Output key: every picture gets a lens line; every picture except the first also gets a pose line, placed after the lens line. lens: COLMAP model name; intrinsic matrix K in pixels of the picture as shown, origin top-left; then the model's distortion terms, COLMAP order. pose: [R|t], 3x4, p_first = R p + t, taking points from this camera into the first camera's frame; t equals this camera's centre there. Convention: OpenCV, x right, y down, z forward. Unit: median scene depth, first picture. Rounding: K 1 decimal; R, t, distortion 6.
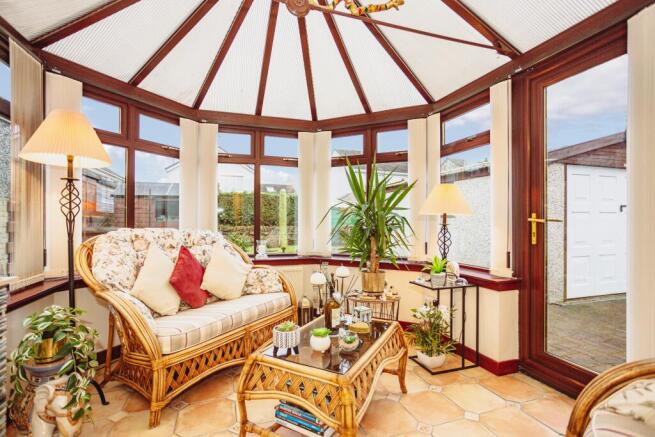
lens RADIAL K [[319.0, 0, 326.0], [0, 319.0, 219.7], [0, 0, 1]] dist [-0.014007, 0.002325]
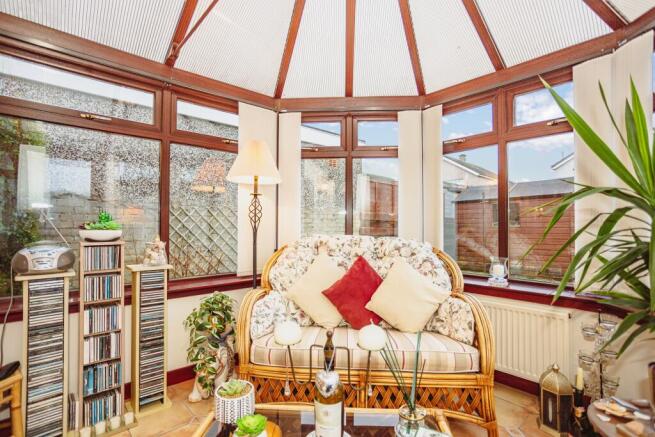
lens RADIAL K [[319.0, 0, 326.0], [0, 319.0, 219.7], [0, 0, 1]] dist [-0.014007, 0.002325]
pose [[0.398883, -0.009356, -0.916954, 0.338376], [0.001685, 0.999954, -0.009470, -0.010806], [0.917000, 0.002232, 0.398880, 0.540241]]
